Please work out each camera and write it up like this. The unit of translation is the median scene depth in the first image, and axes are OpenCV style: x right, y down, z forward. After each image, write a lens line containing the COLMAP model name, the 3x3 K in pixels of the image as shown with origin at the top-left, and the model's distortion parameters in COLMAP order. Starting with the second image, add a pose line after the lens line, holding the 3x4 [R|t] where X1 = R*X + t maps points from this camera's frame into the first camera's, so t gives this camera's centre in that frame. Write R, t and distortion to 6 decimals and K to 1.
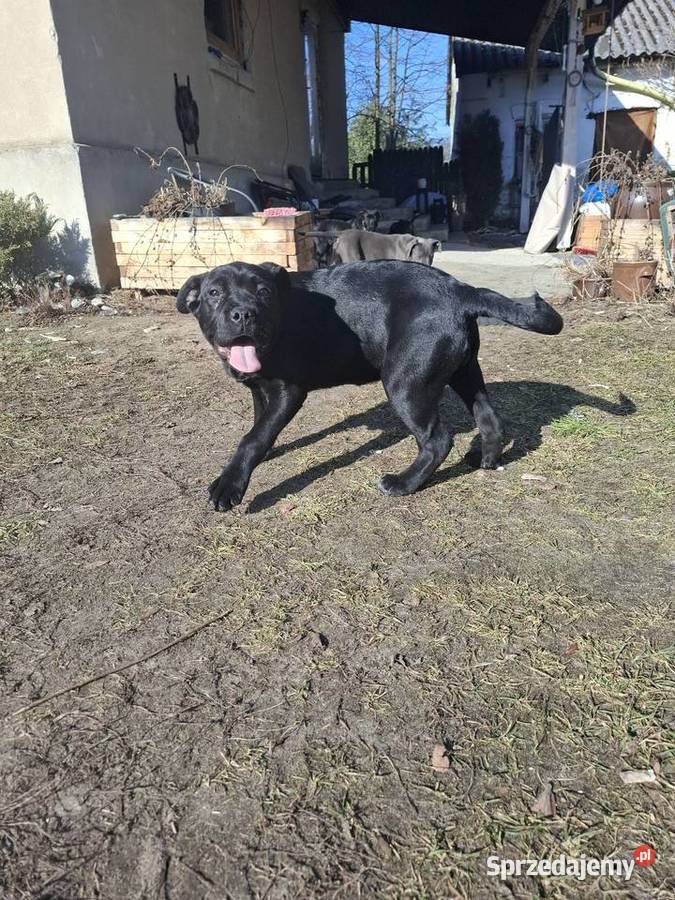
lens RADIAL K [[641.2, 0, 348.2], [0, 641.2, 452.3], [0, 0, 1]] dist [0.115016, -0.165588]
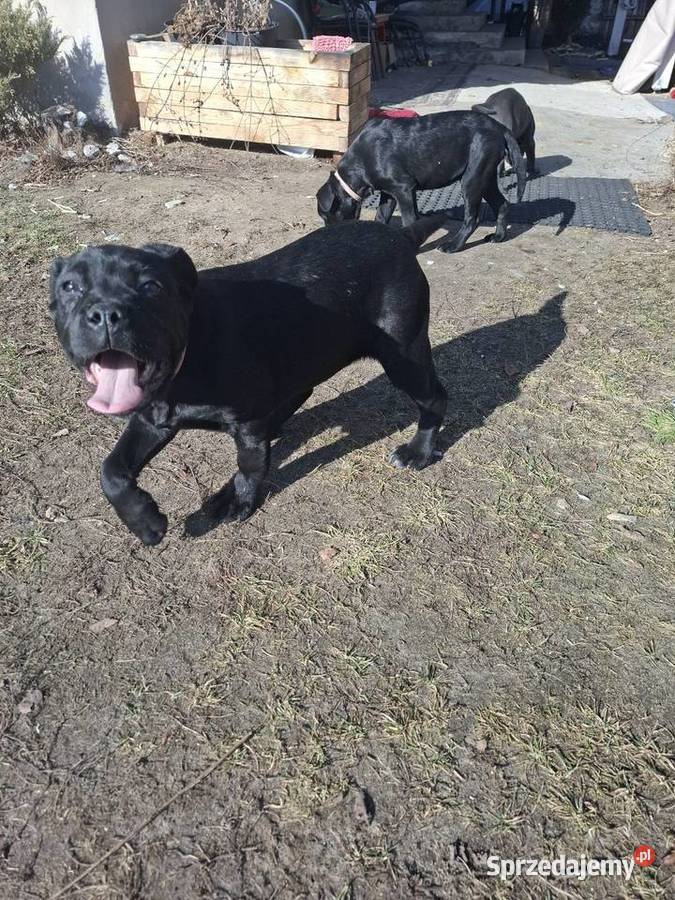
lens RADIAL K [[622.9, 0, 337.5], [0, 622.9, 450.0], [0, 0, 1]] dist [0.049894, -0.050486]
pose [[0.995187, 0.093648, -0.028865, -0.030177], [-0.081549, 0.954762, 0.285969, -0.114050], [0.054340, -0.282239, 0.957804, 0.109919]]
